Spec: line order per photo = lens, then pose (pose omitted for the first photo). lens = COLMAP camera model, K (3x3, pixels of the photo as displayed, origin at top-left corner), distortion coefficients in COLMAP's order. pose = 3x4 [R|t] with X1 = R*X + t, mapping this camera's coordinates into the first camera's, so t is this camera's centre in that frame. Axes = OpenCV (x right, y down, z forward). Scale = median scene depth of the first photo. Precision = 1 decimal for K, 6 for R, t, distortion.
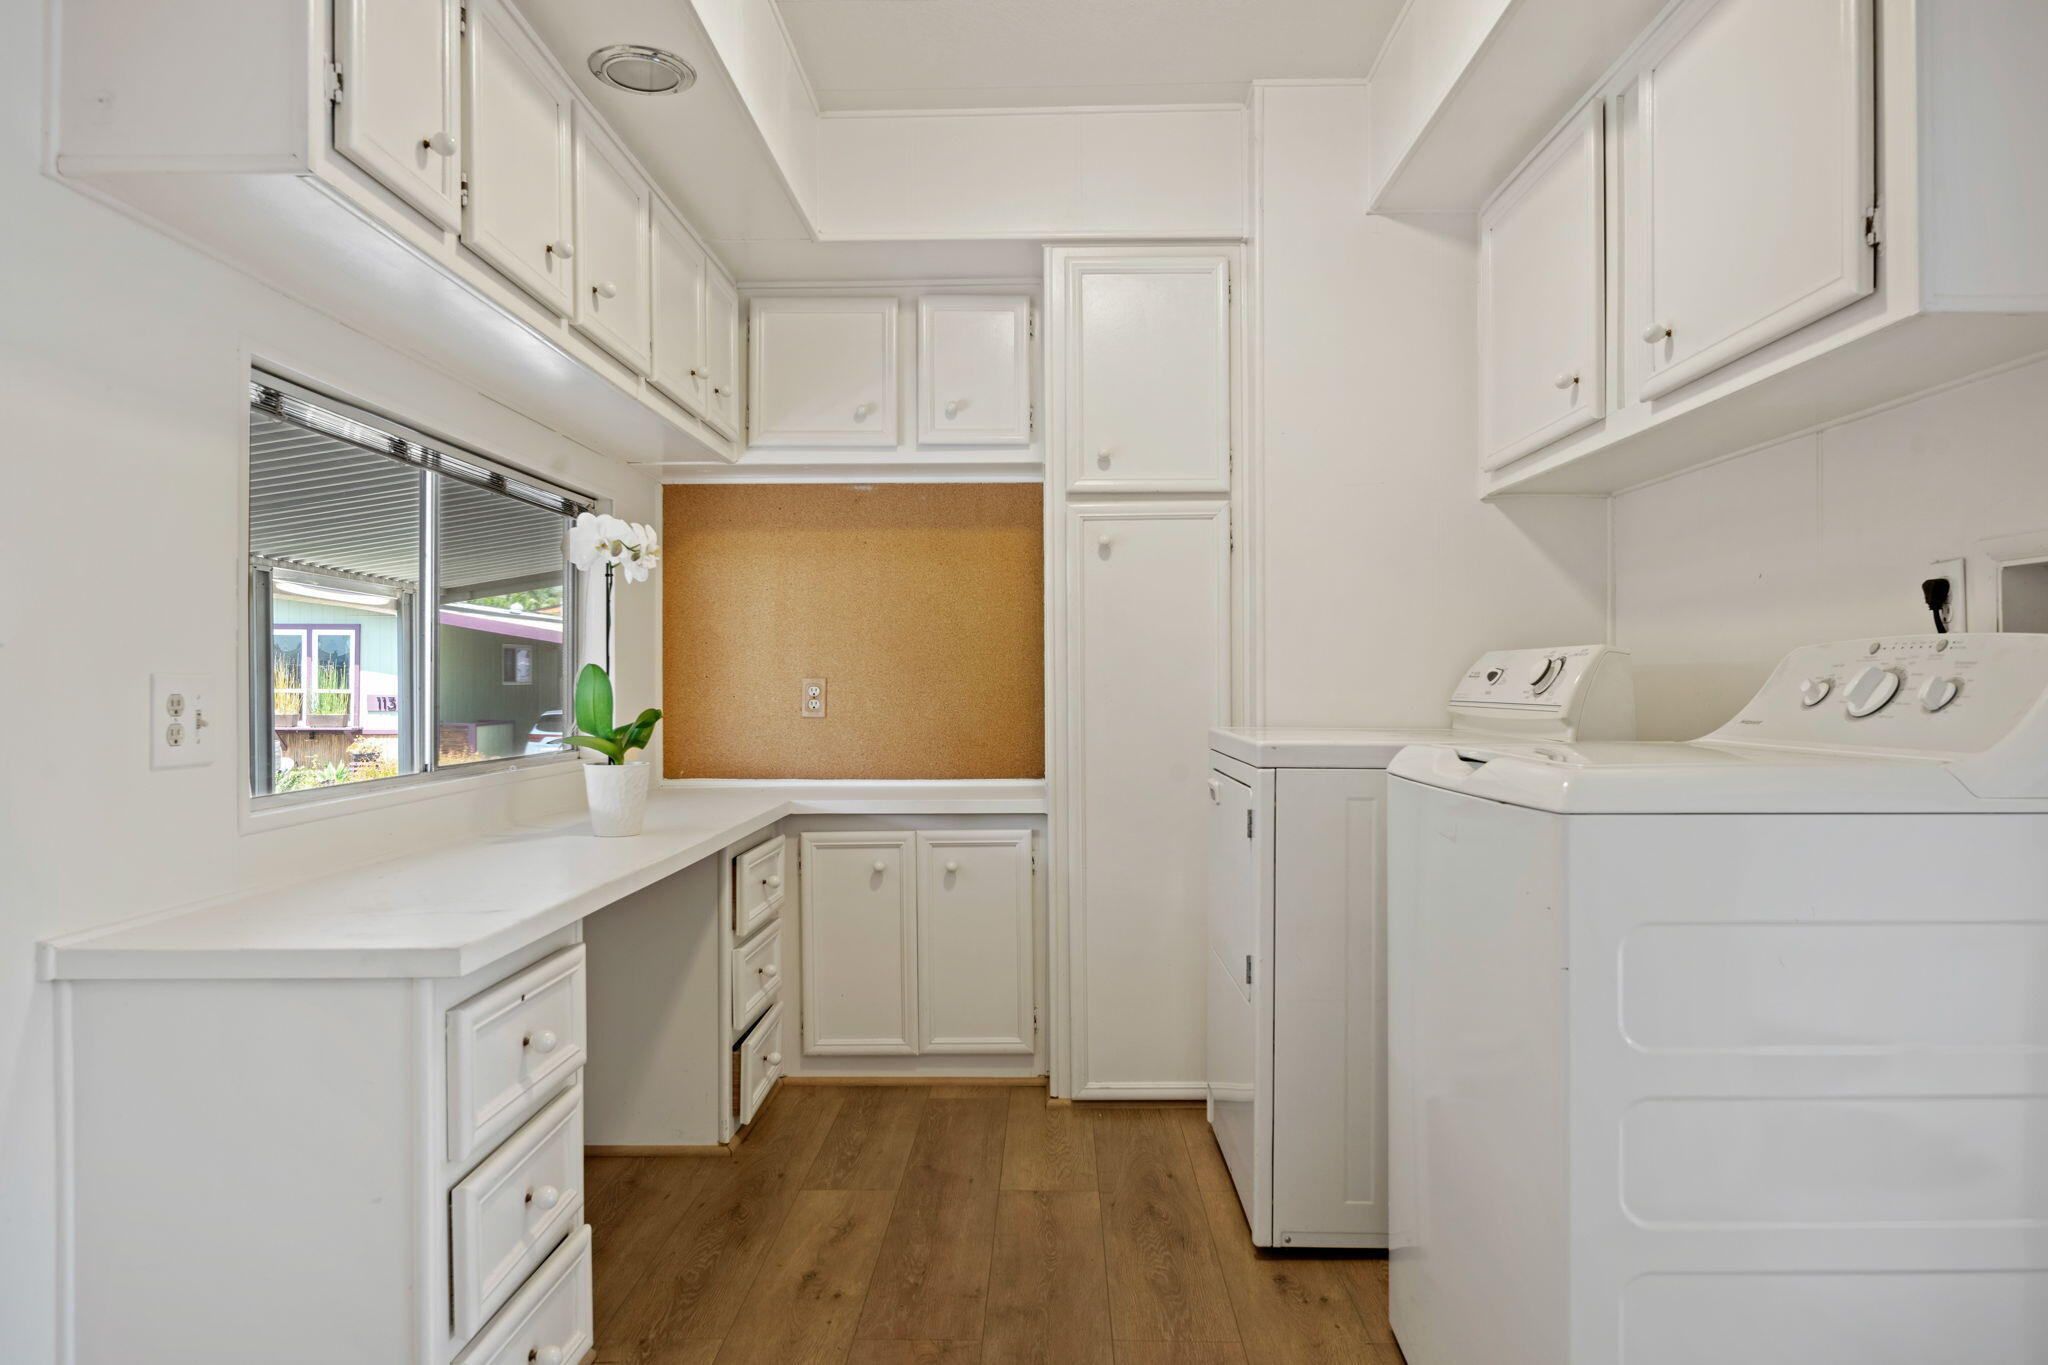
lens RADIAL K [[1217.3, 0, 1023.0], [0, 1217.3, 678.5], [0, 0, 1]] dist [-0.004182, -0.002862]
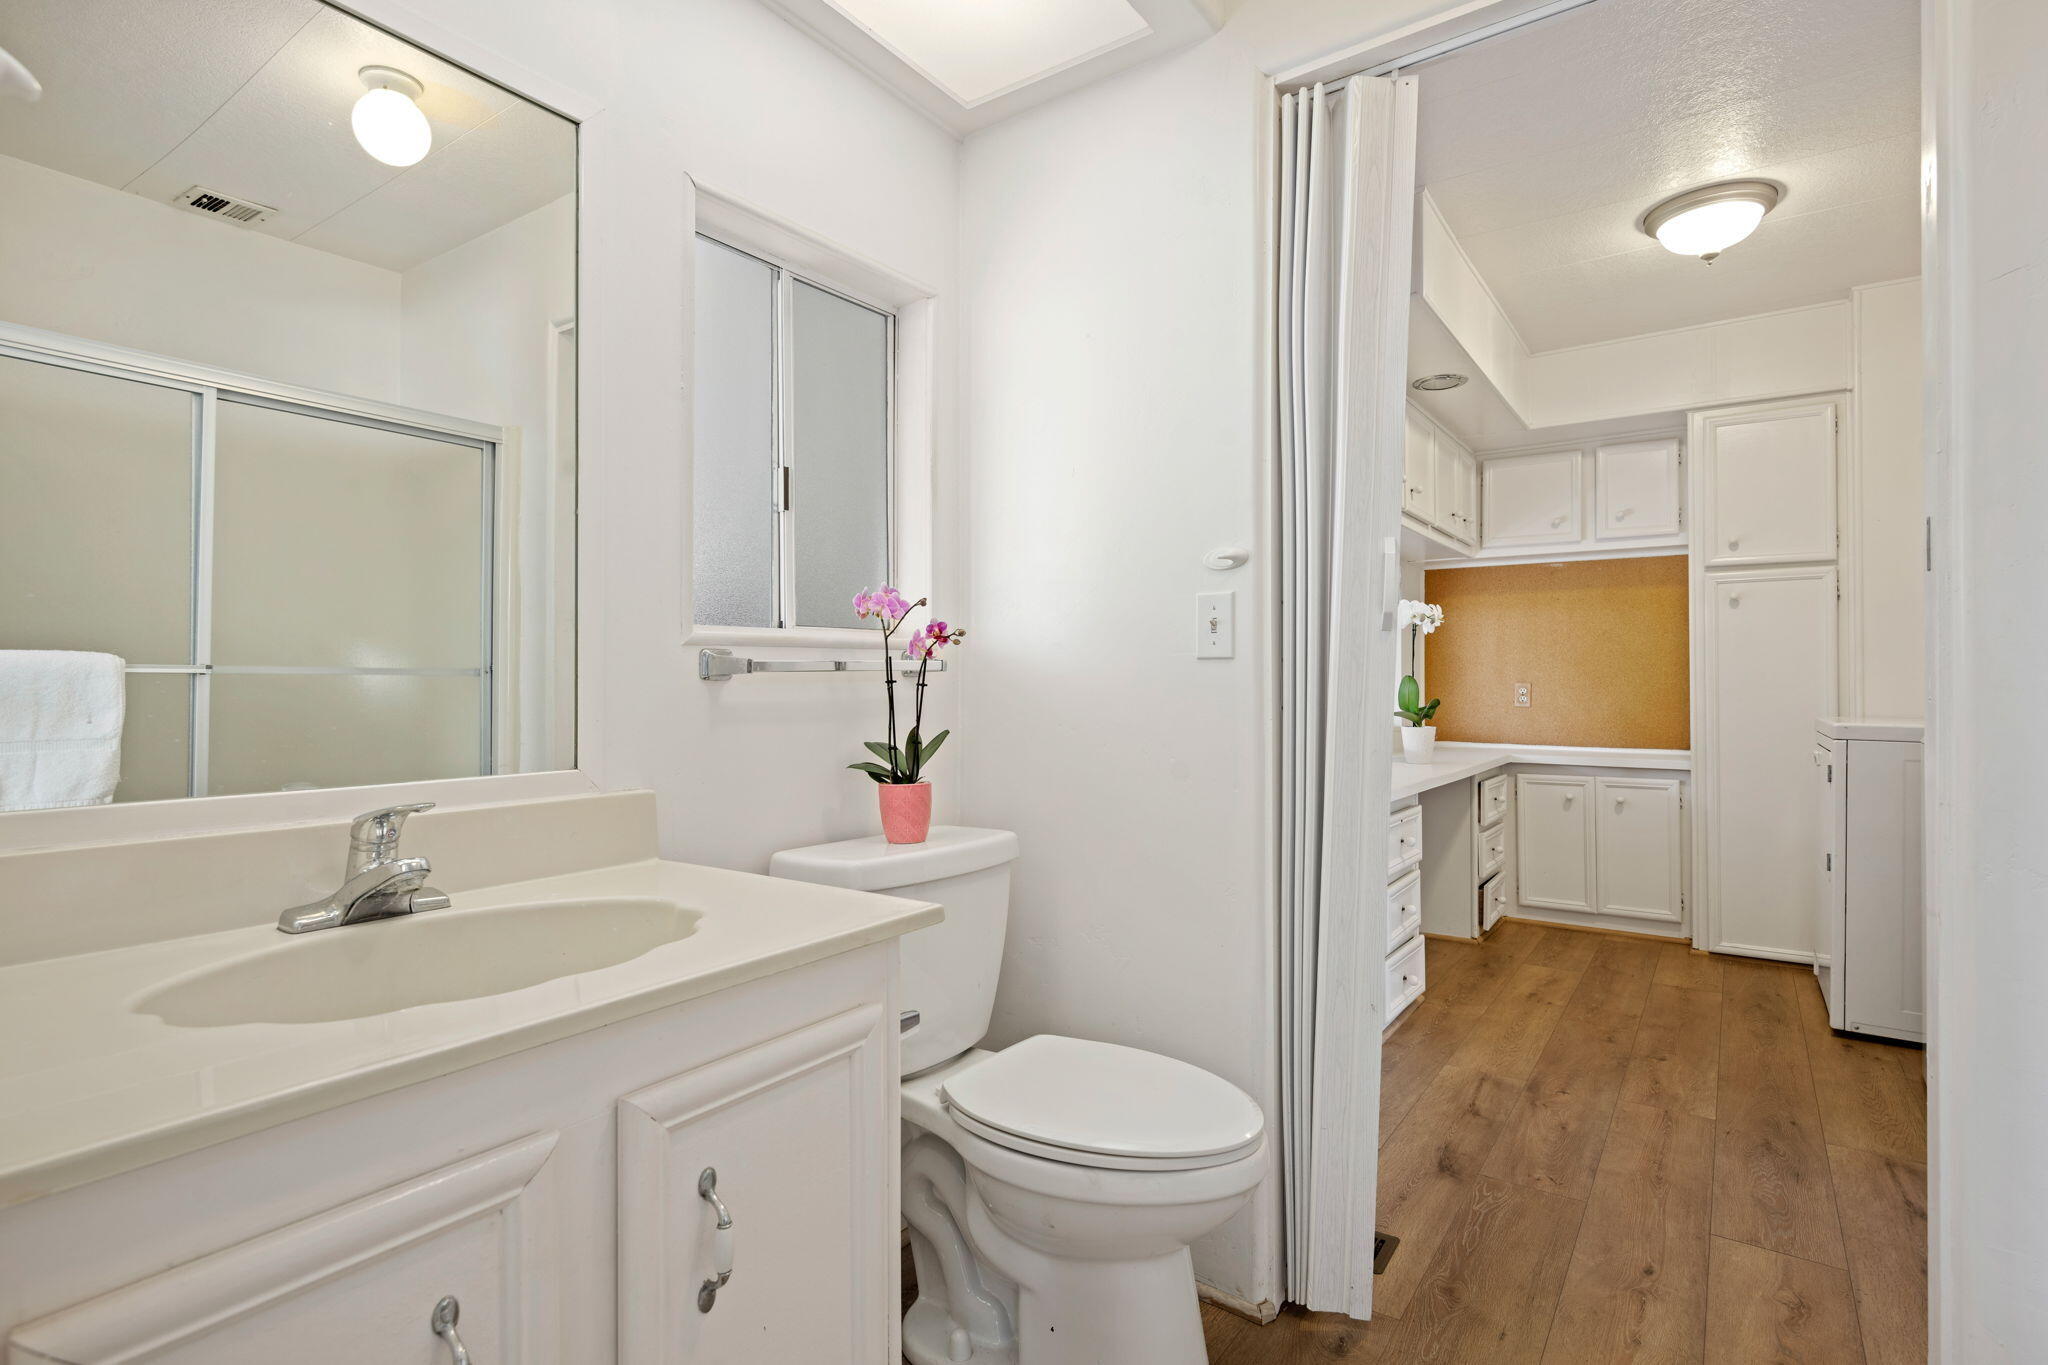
lens RADIAL K [[990.0, 0, 1020.5], [0, 990.0, 670.6], [0, 0, 1]] dist [0.013899, -0.016451]
pose [[0.820748, -0.001565, -0.571289, 0.042736], [-0.004889, 0.999940, -0.009763, -0.001005], [0.571270, 0.010806, 0.820691, -0.560818]]
